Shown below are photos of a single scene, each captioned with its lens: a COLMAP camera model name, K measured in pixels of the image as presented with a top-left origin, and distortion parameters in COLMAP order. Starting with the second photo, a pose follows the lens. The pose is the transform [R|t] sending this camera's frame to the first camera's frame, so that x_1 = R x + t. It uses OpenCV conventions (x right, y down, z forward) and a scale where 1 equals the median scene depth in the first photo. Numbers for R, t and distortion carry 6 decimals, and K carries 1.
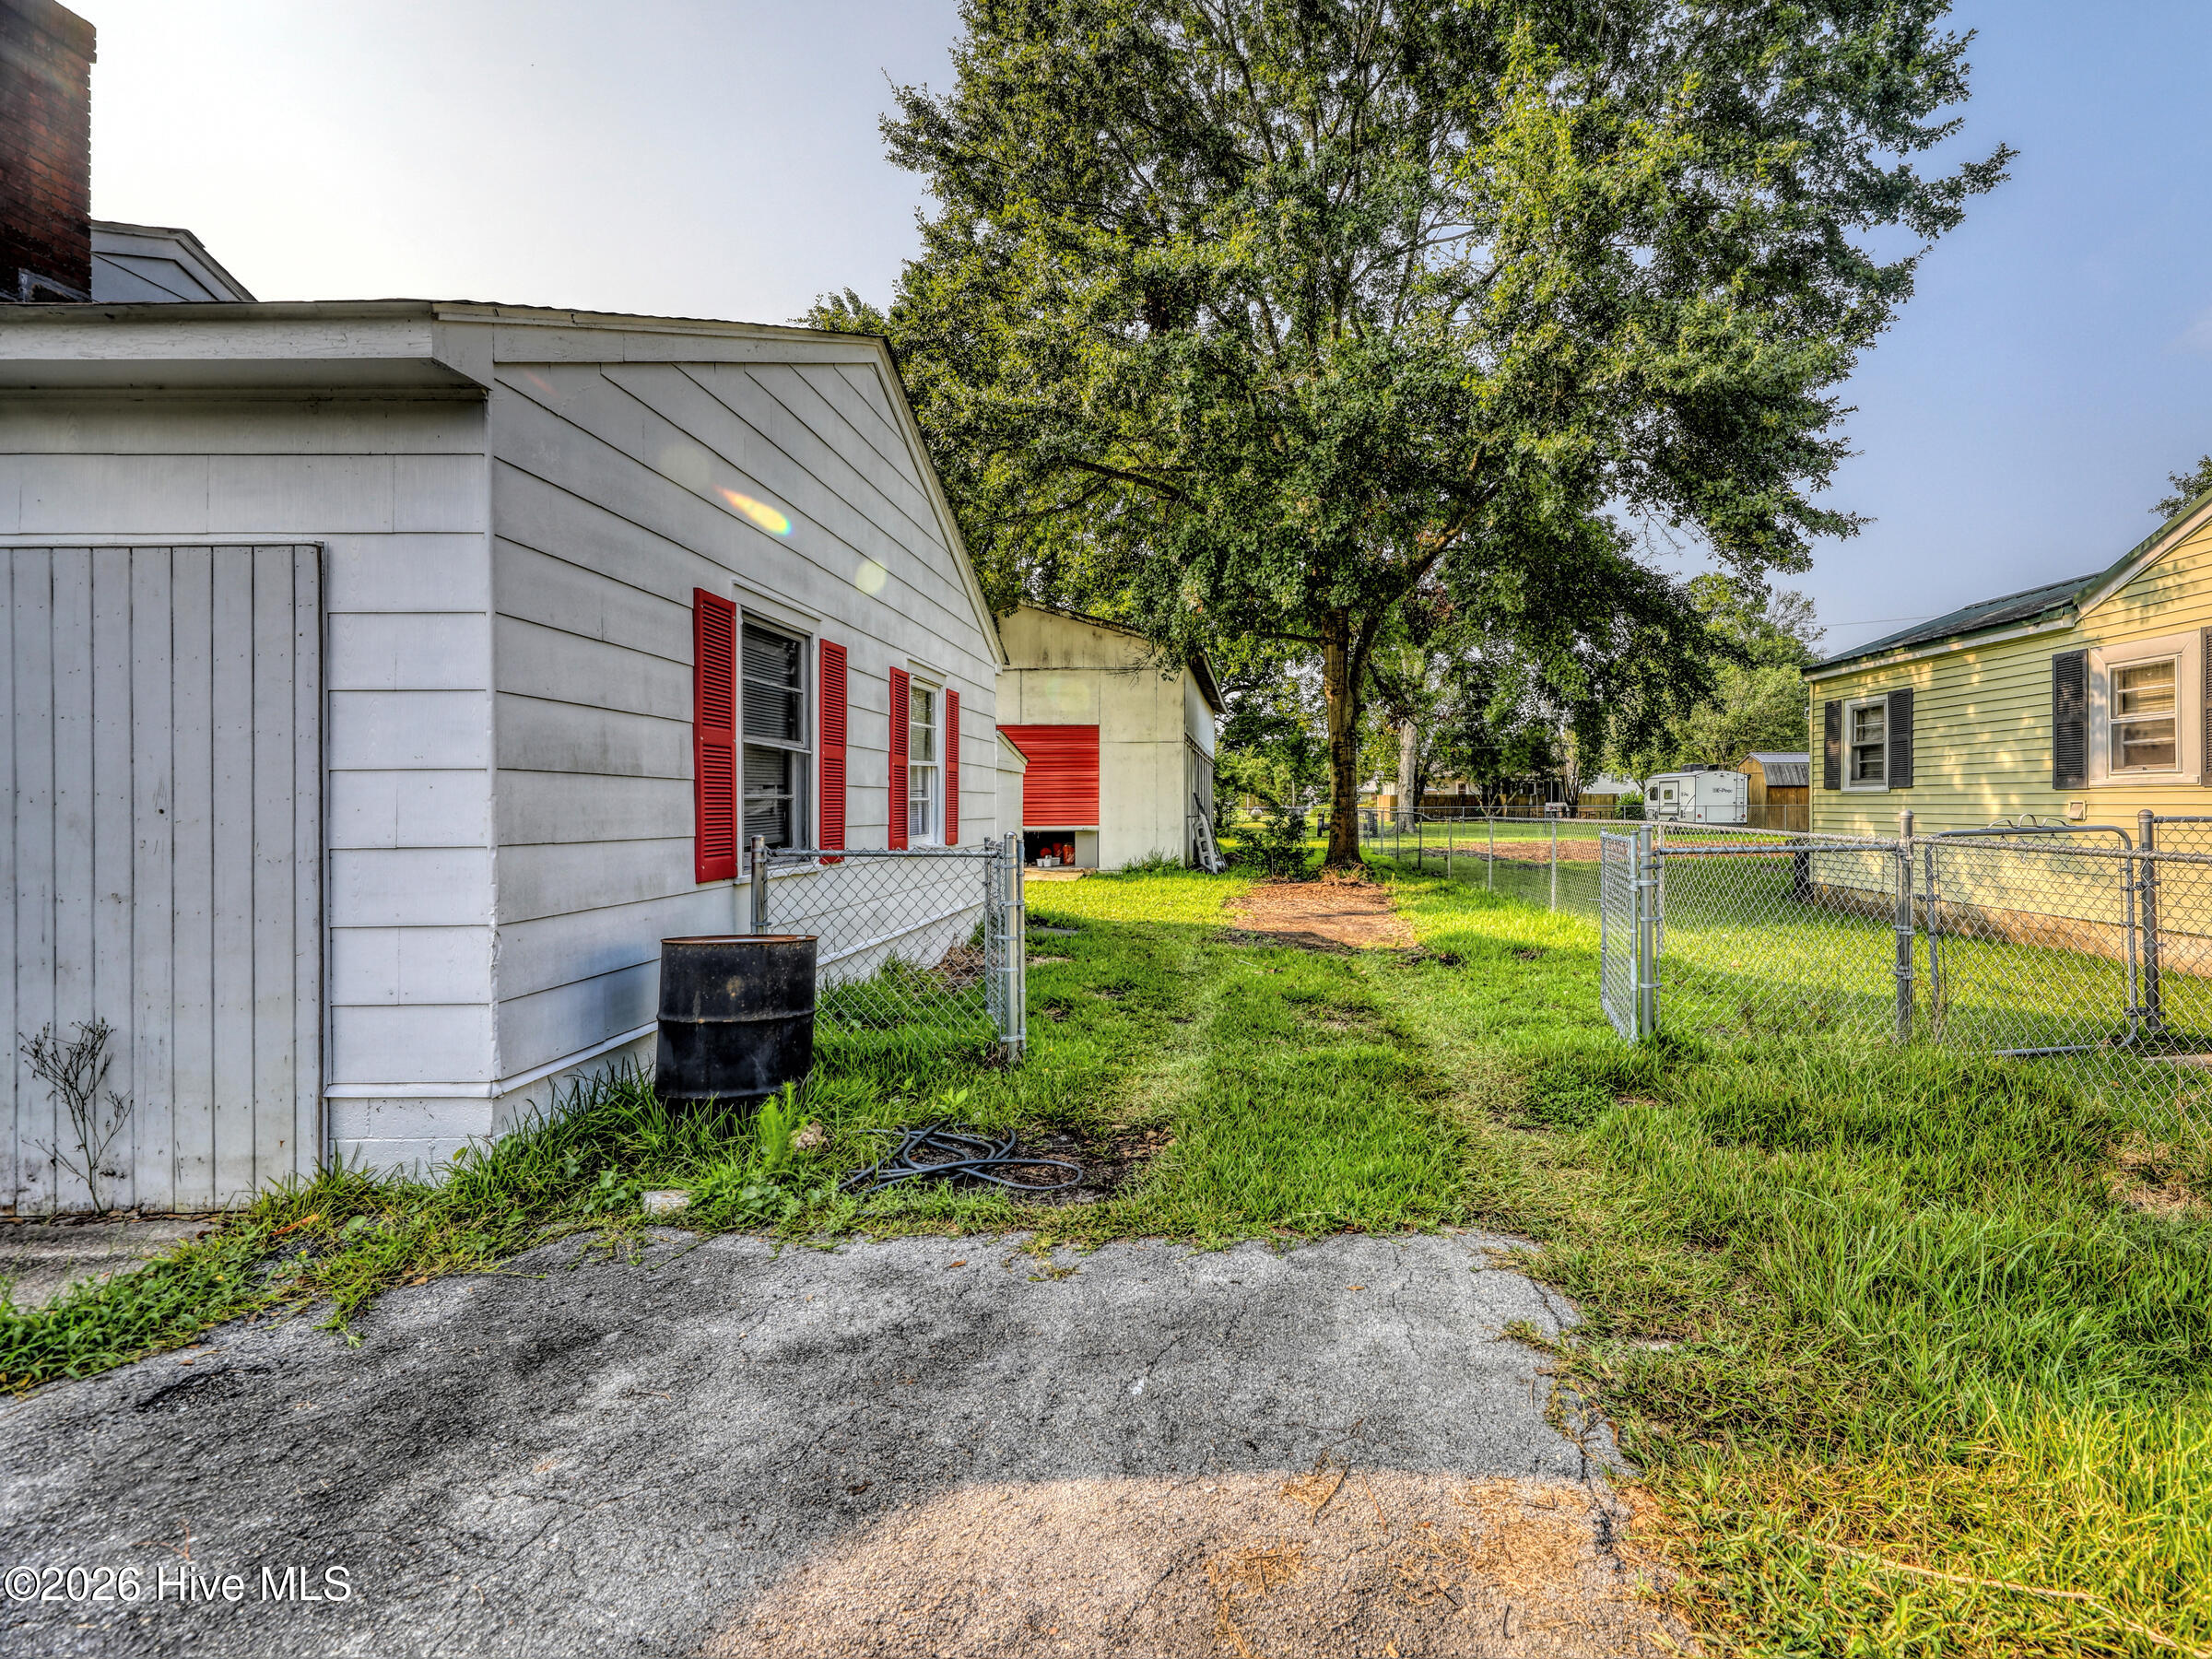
lens RADIAL K [[1067.1, 0, 1306.5], [0, 1067.1, 804.9], [0, 0, 1]] dist [0.000577, -0.001042]
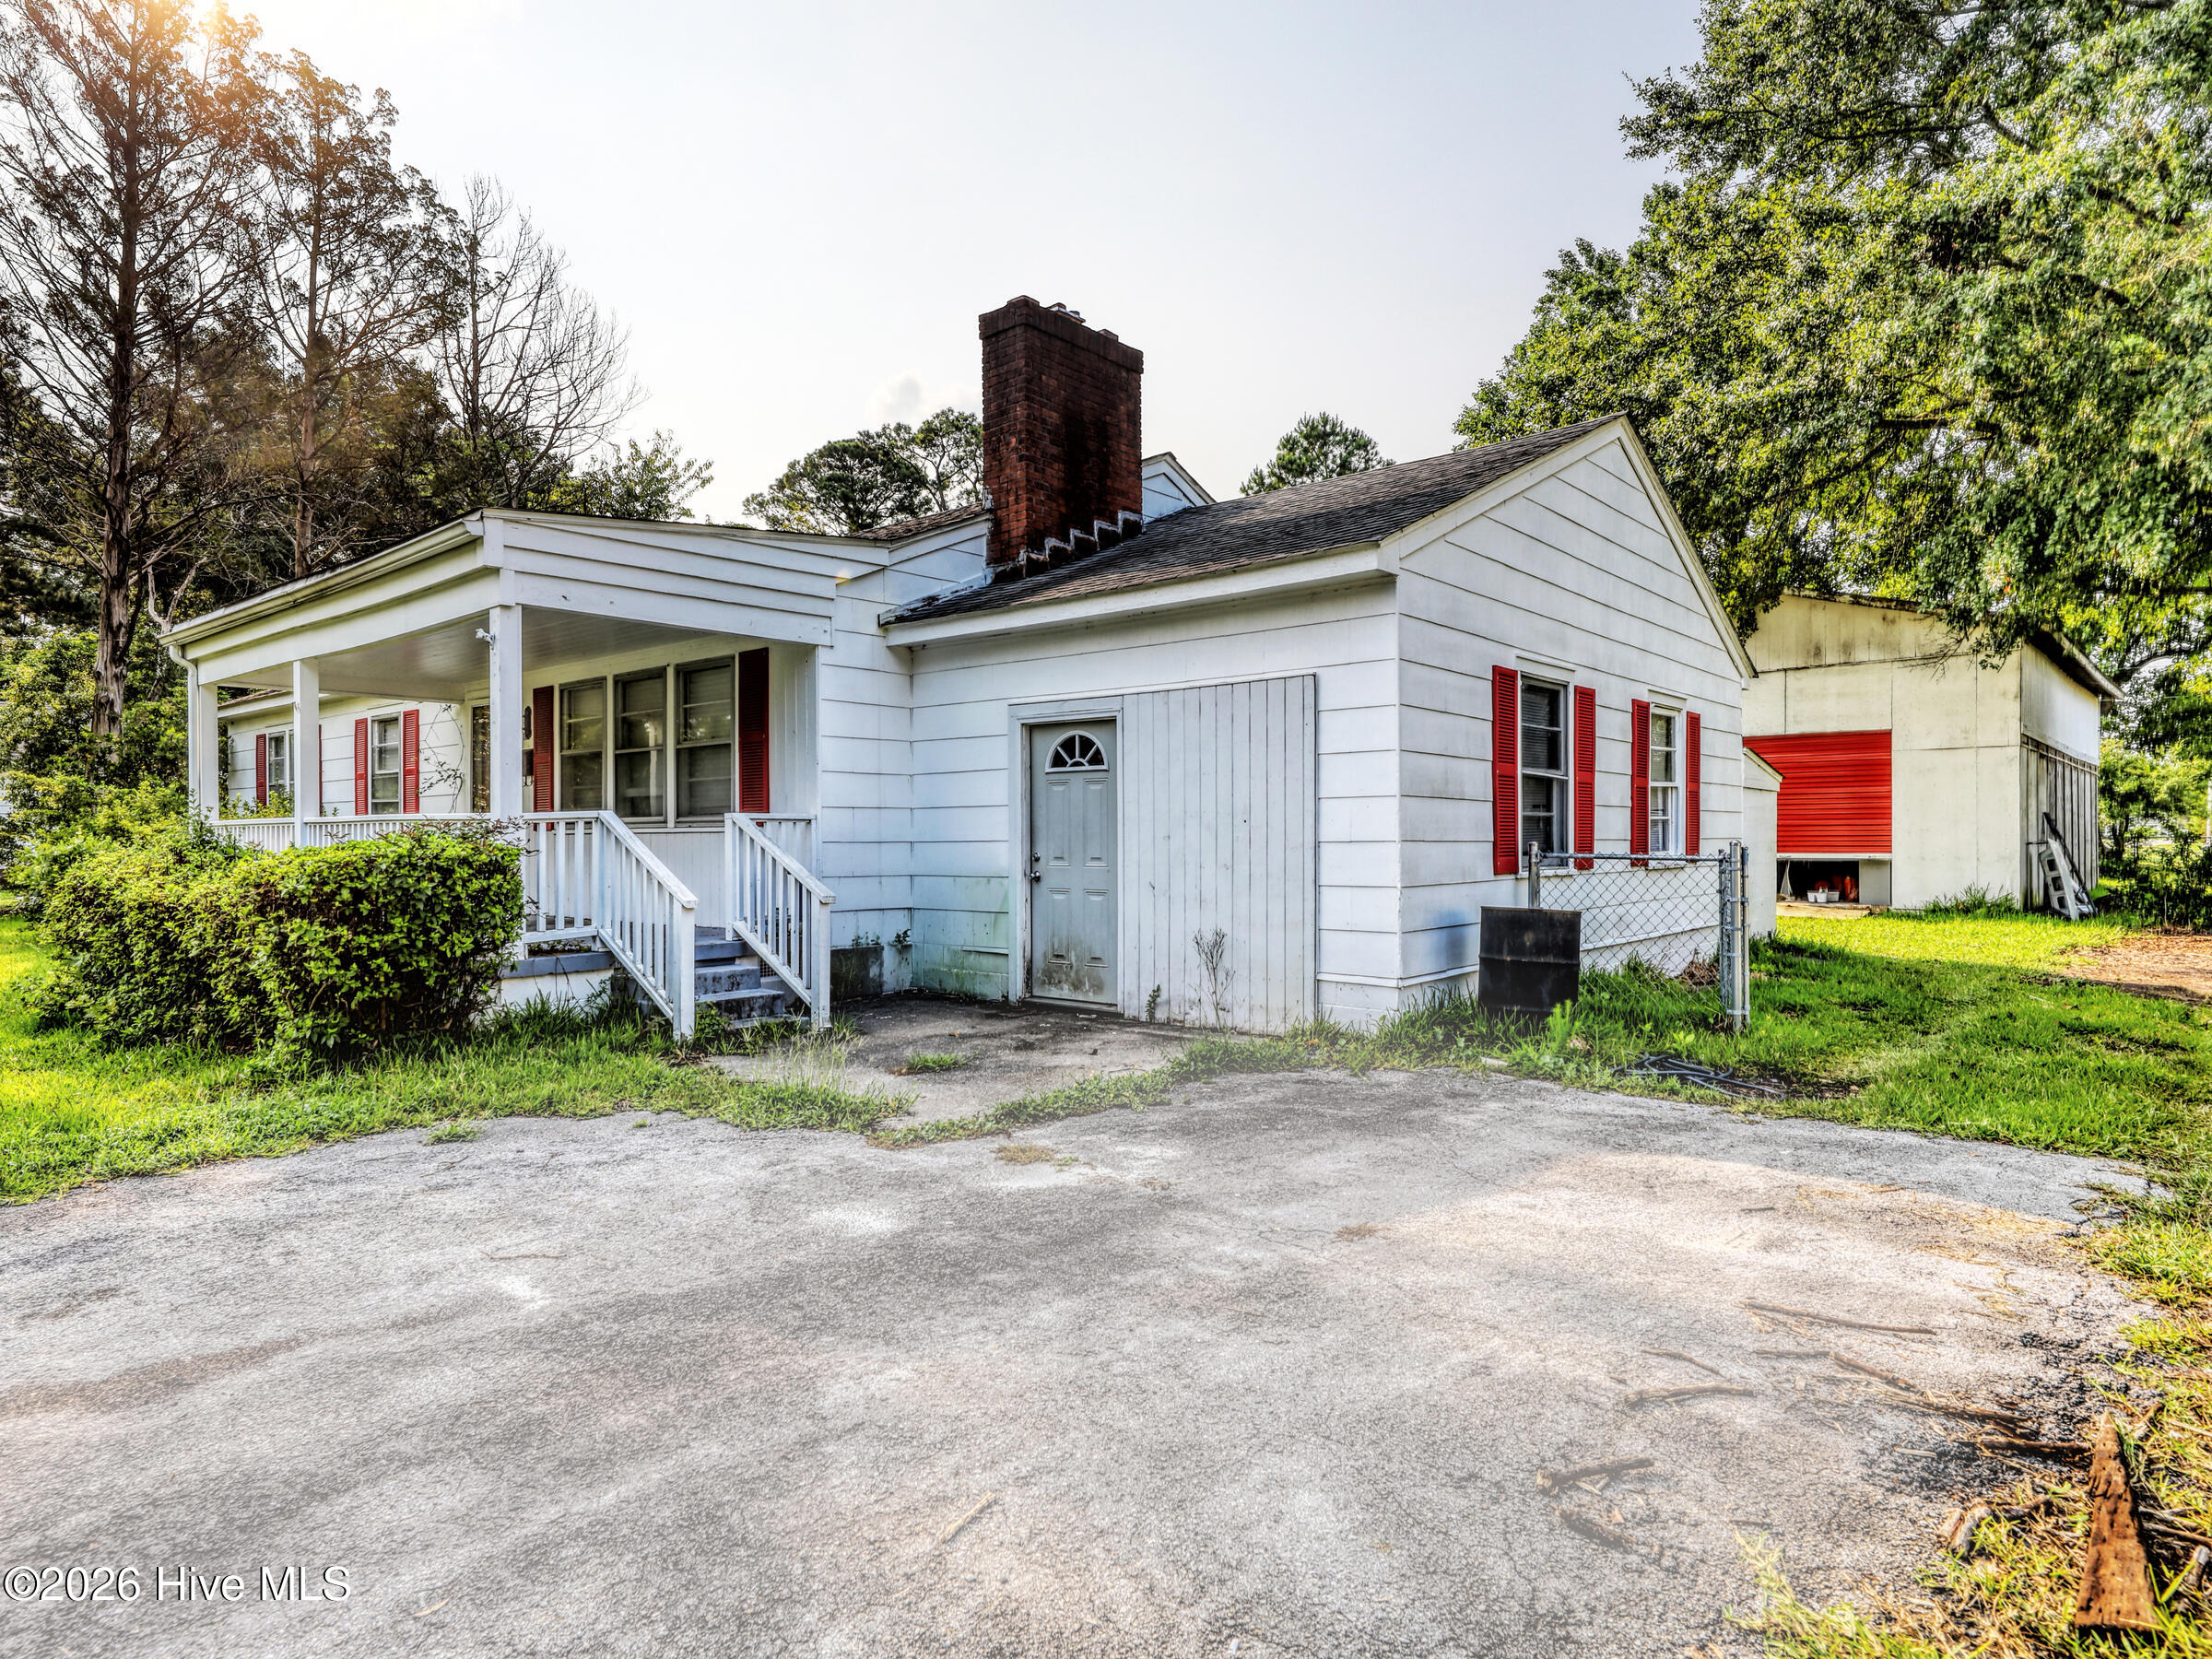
lens RADIAL K [[1314.2, 0, 1070.9], [0, 1314.2, 827.5], [0, 0, 1]] dist [0.005923, 0.000305]
pose [[0.715891, -0.002769, -0.698206, 0.098650], [-0.000801, 0.999988, -0.004788, 0.008217], [0.698211, 0.003987, 0.715881, -0.259315]]
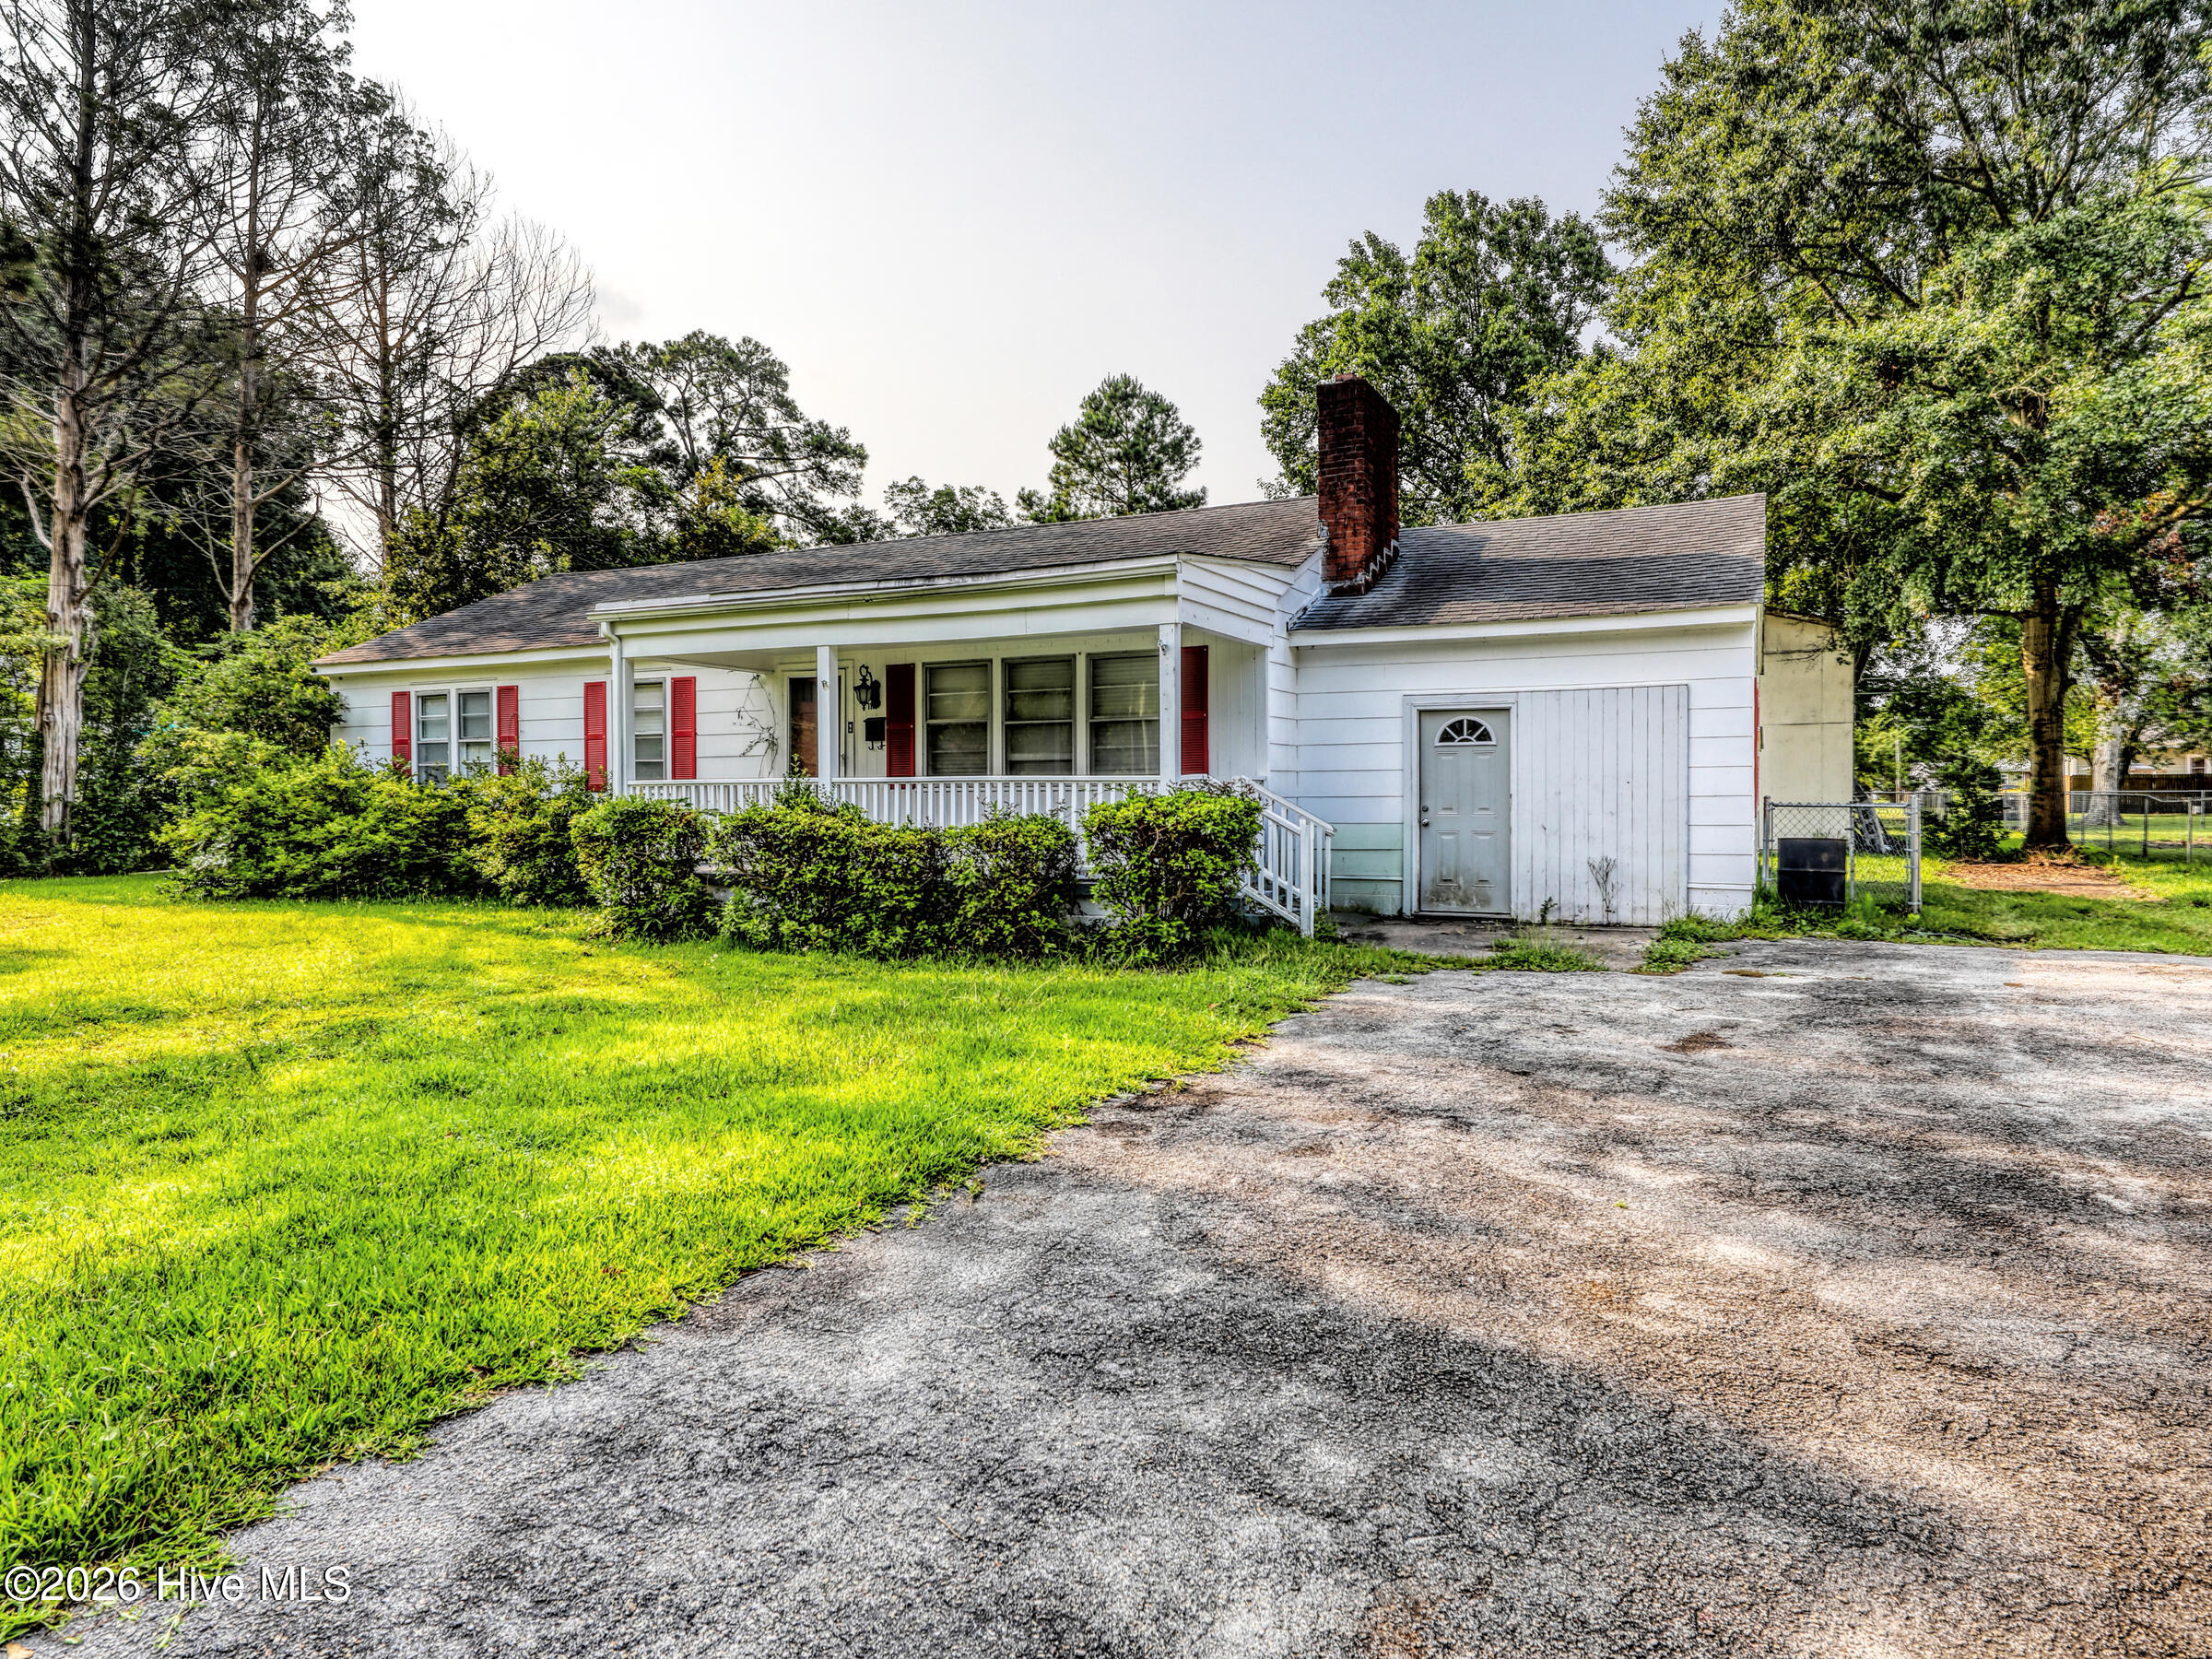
lens RADIAL K [[1412.5, 0, 1099.6], [0, 1412.5, 796.2], [0, 0, 1]] dist [0.006911, 0.000767]
pose [[0.871351, 0.001756, -0.490657, -0.134521], [-0.000007, 0.999994, 0.003566, 0.008552], [0.490660, -0.003104, 0.871346, -0.840015]]
